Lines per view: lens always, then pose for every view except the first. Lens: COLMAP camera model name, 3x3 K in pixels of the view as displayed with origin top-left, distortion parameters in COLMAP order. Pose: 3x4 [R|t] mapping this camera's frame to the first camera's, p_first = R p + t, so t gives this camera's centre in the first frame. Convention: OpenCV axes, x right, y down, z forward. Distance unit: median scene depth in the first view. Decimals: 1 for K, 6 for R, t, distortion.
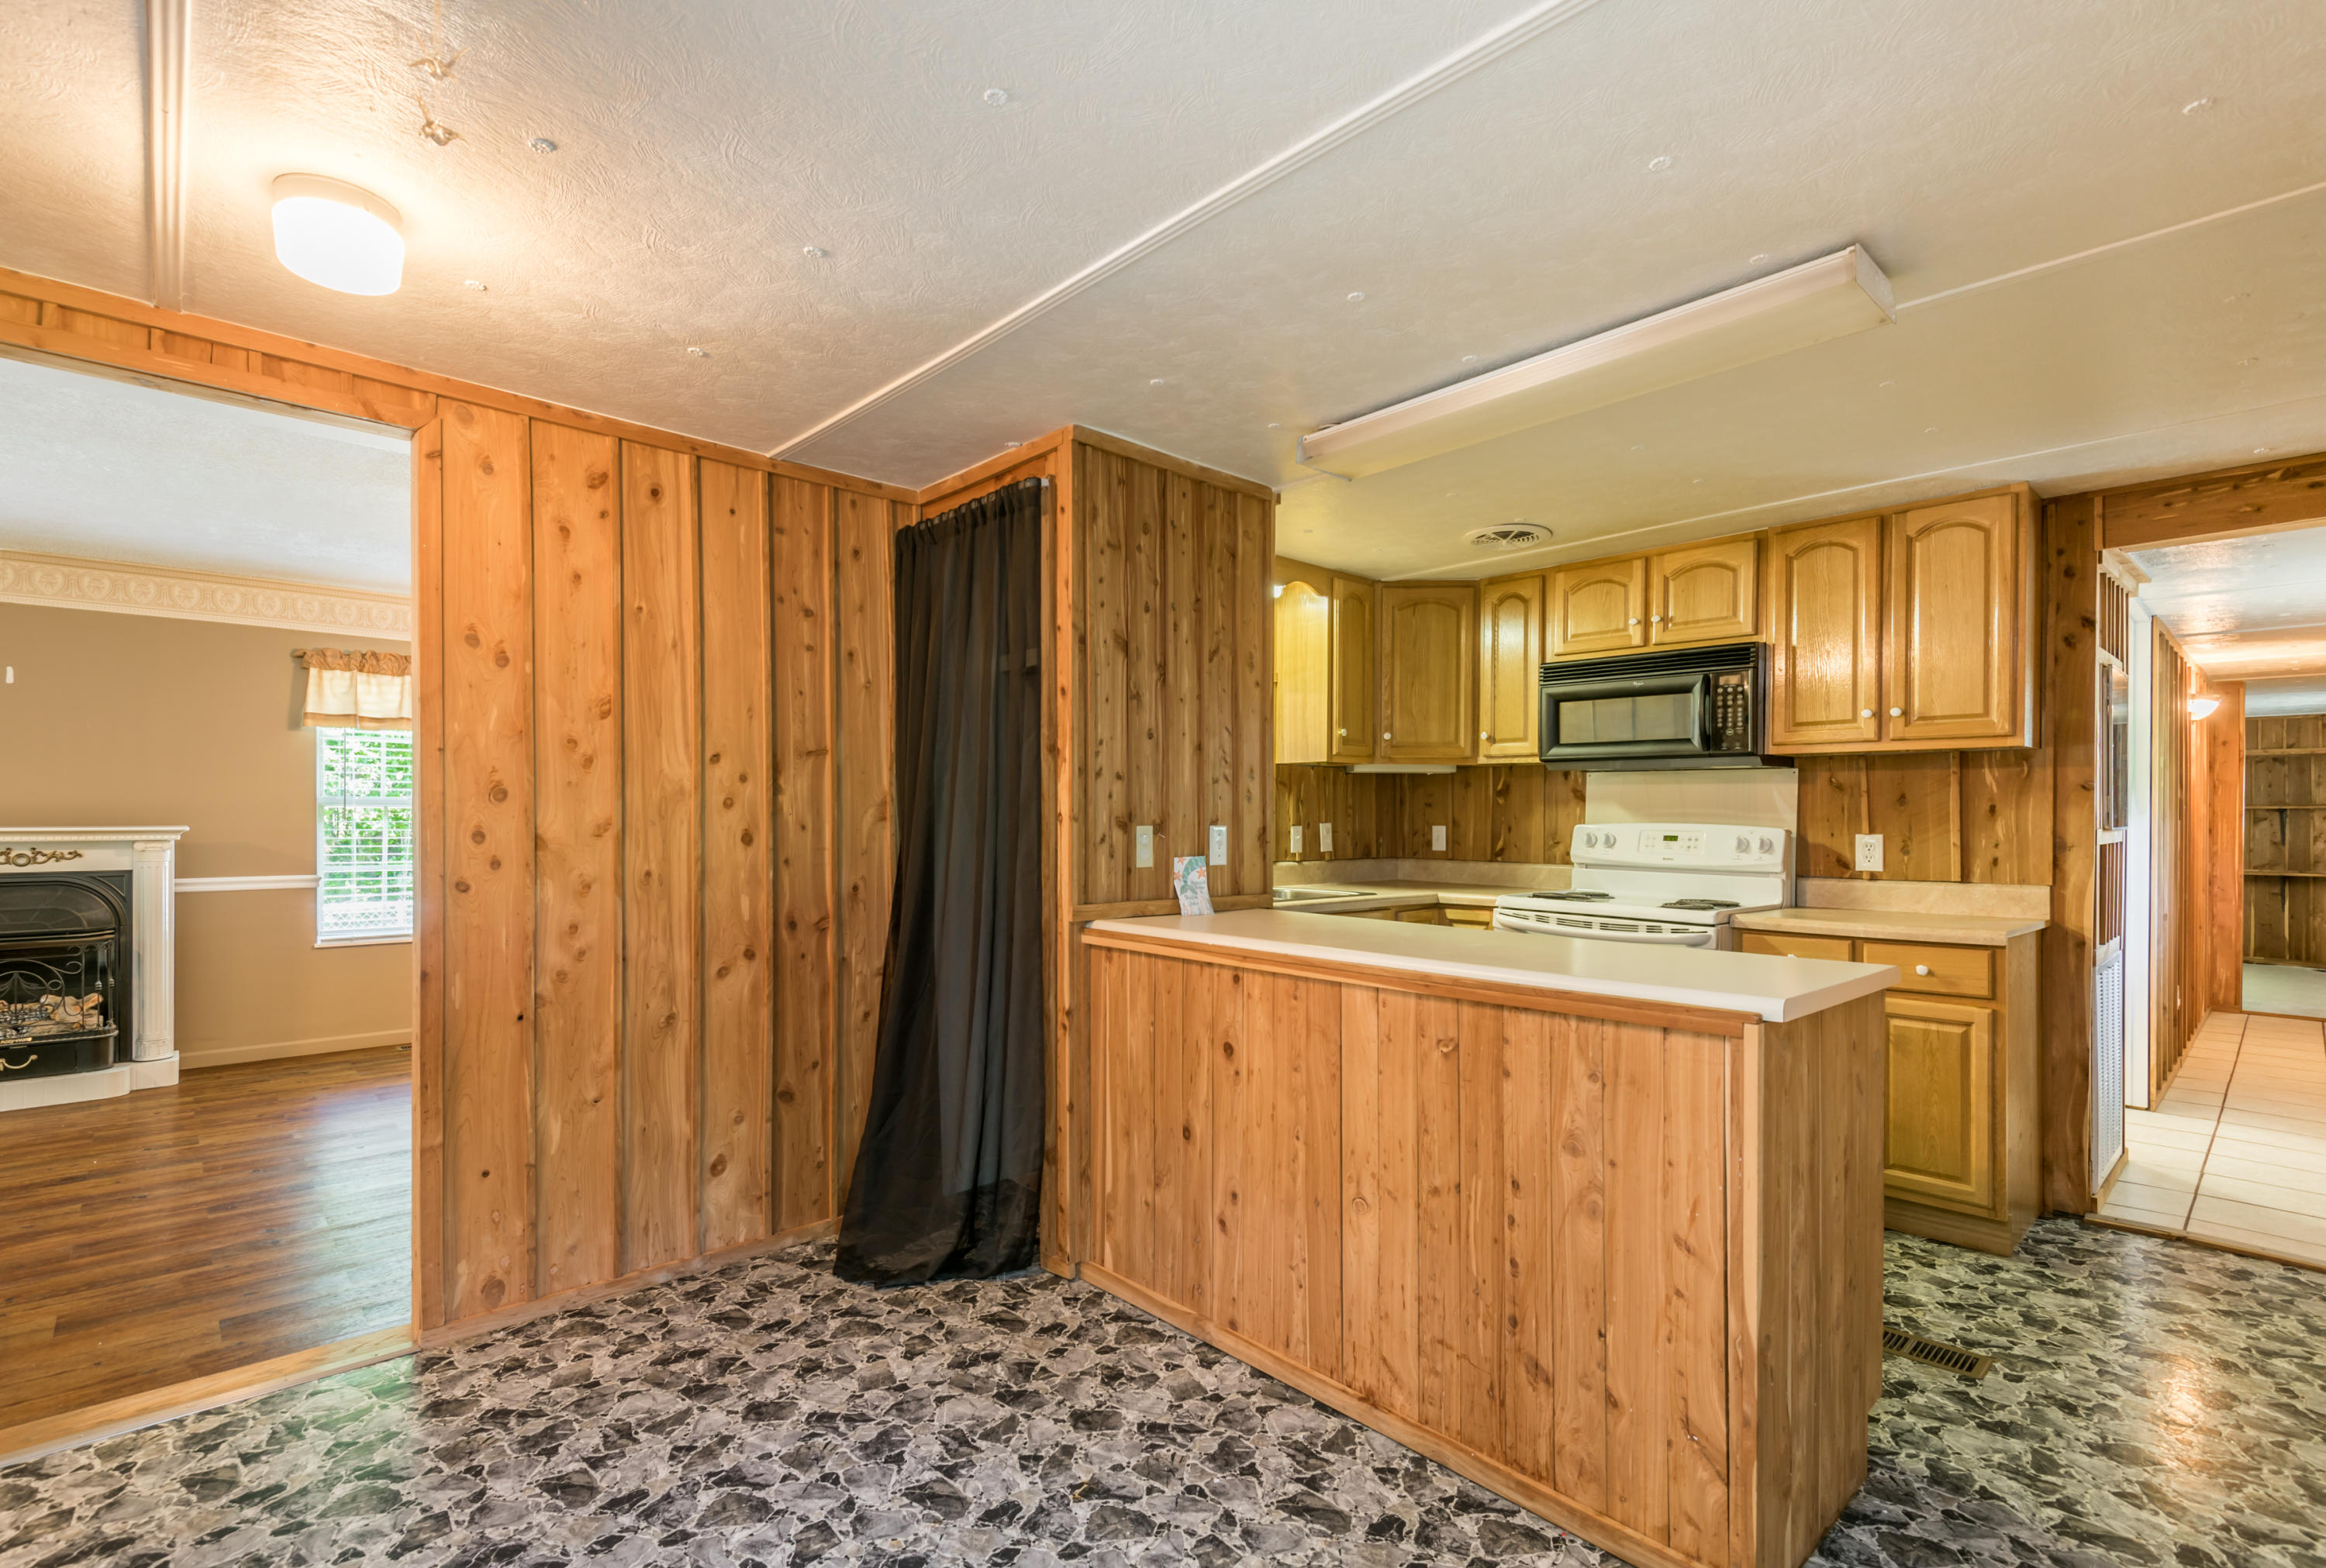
lens RADIAL K [[1062.5, 0, 1161.9], [0, 1062.5, 836.9], [0, 0, 1]] dist [0.012585, -0.011572]
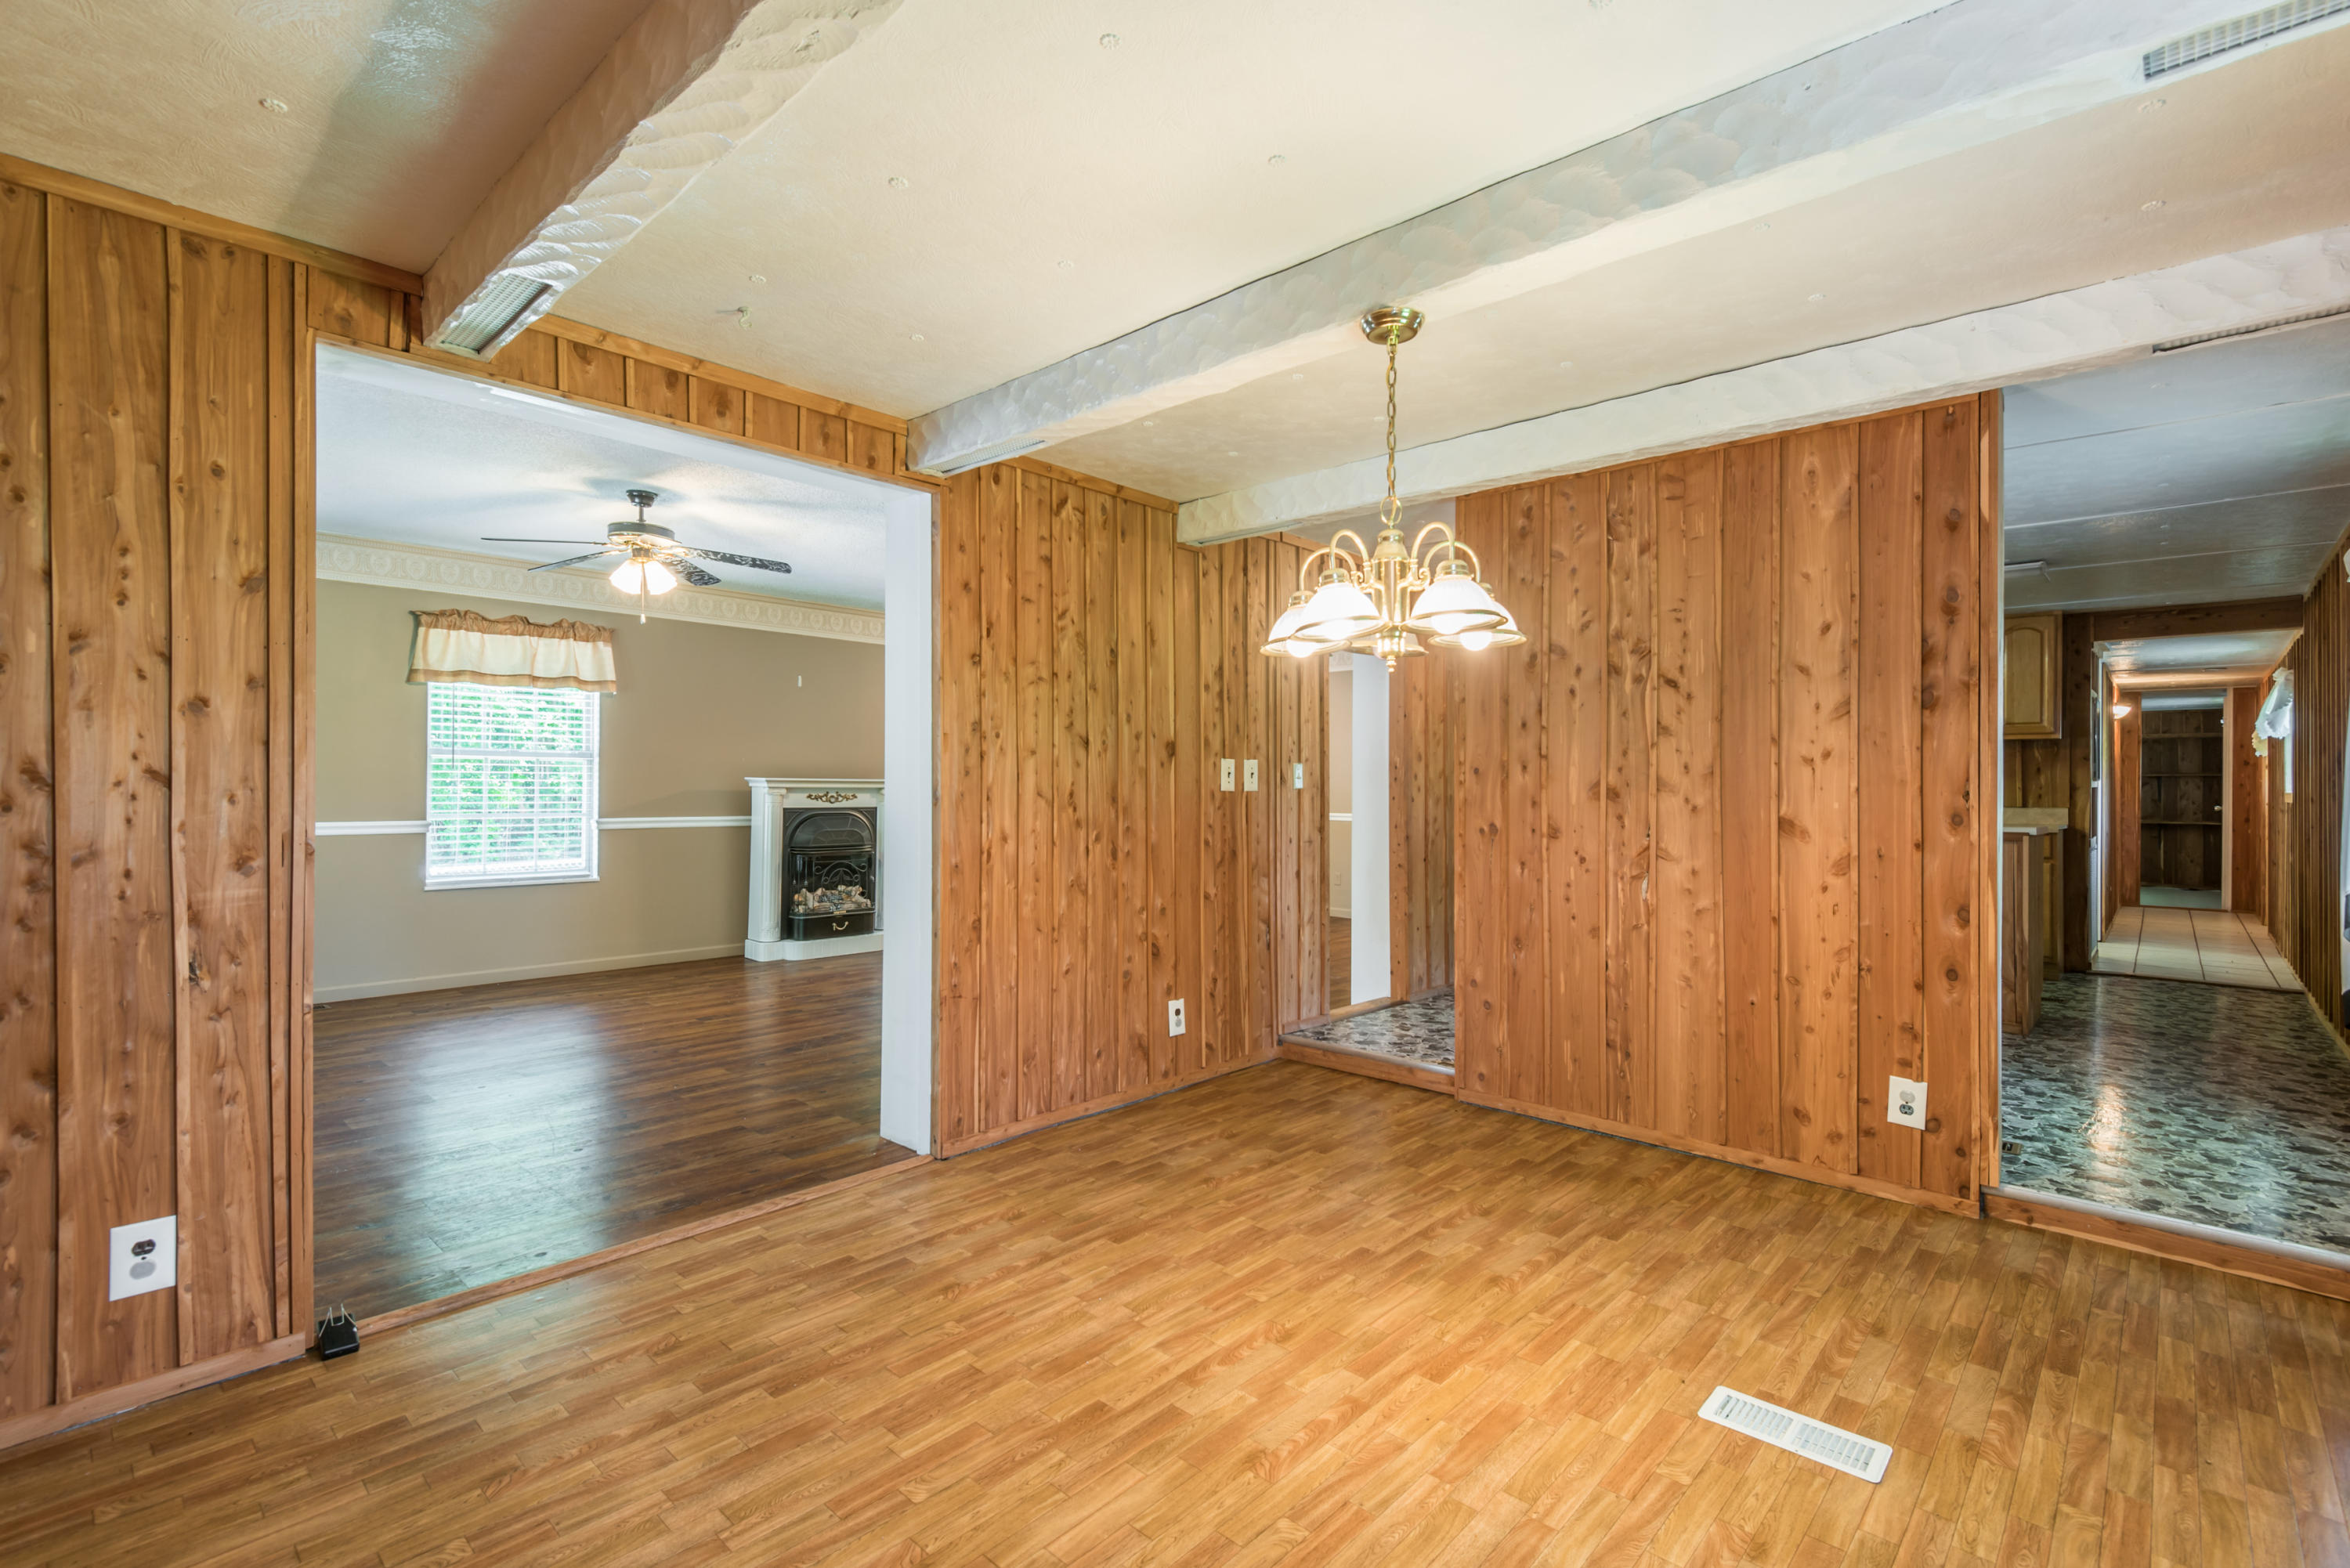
lens RADIAL K [[1078.3, 0, 1175.0], [0, 1078.3, 784.0], [0, 0, 1]] dist [0.011985, -0.001127]
pose [[0.998121, -0.001412, 0.061257, -0.238286], [0.001417, 0.999999, -0.000037, -0.000340], [-0.061257, 0.000124, 0.998122, -0.230581]]
